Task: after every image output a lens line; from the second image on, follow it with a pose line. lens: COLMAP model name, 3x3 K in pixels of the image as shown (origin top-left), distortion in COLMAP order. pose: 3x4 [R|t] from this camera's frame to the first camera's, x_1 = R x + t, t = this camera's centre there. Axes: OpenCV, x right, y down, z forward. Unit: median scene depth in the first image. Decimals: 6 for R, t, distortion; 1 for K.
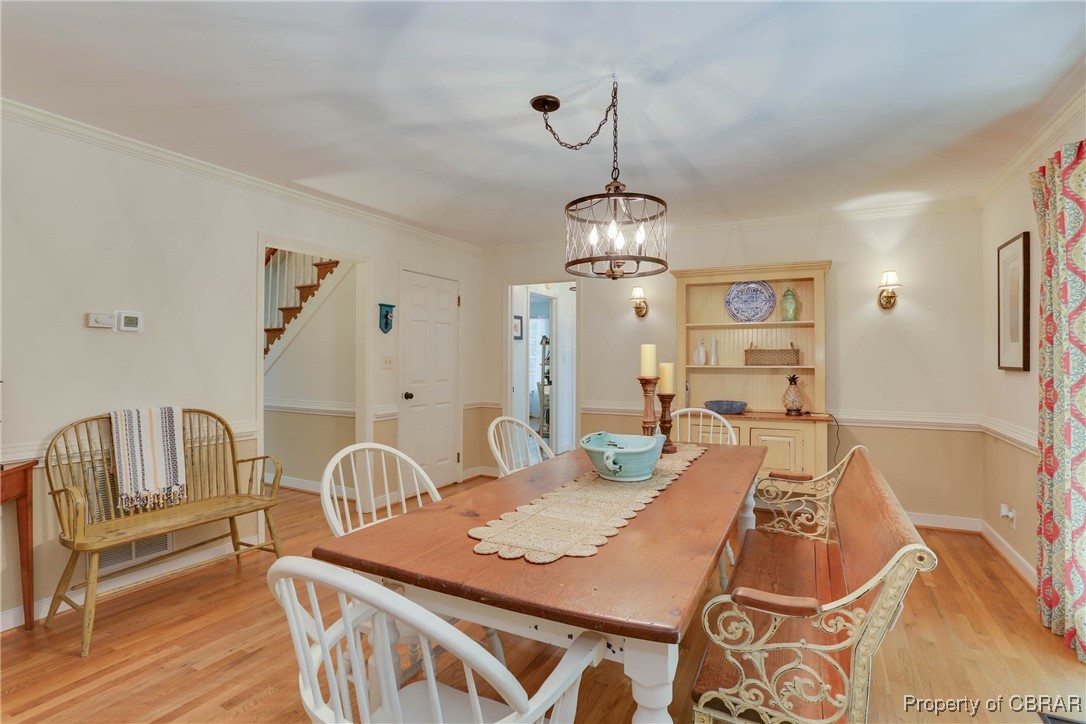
lens RADIAL K [[525.3, 0, 550.6], [0, 525.3, 363.5], [0, 0, 1]] dist [-0.048662, 0.000025]
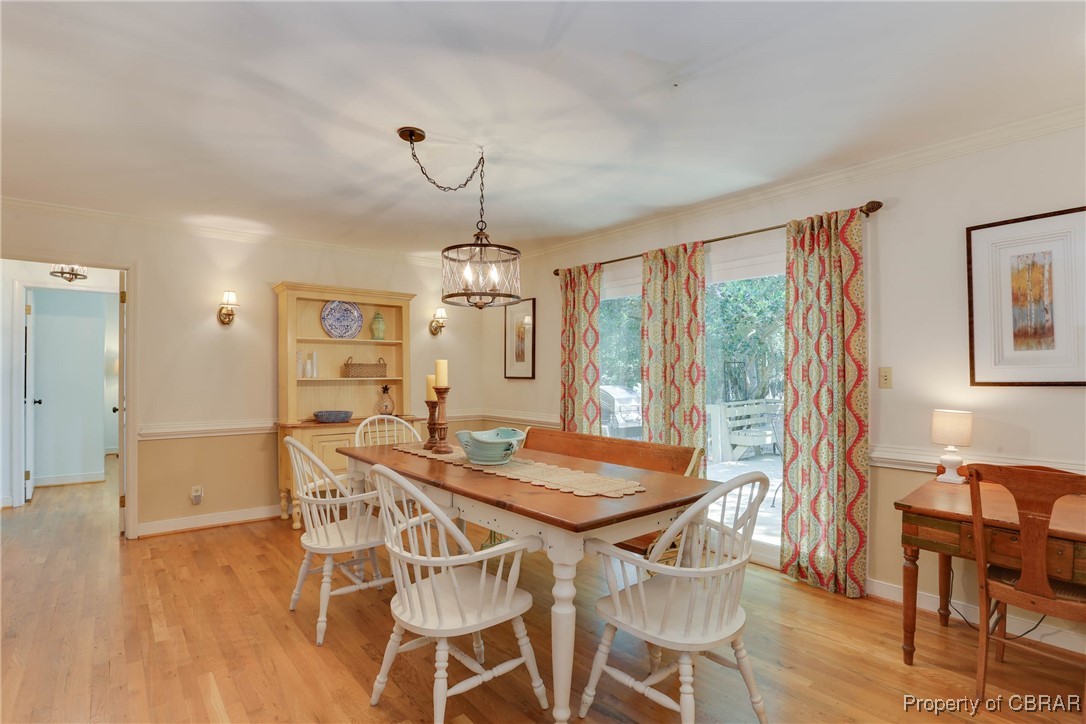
lens RADIAL K [[525.3, 0, 550.6], [0, 525.3, 363.5], [0, 0, 1]] dist [-0.048662, 0.000025]
pose [[0.402716, 0.020296, 0.915100, -0.469665], [0.009464, 0.999608, -0.026335, 0.007280], [-0.915276, 0.019266, 0.402366, 0.160030]]
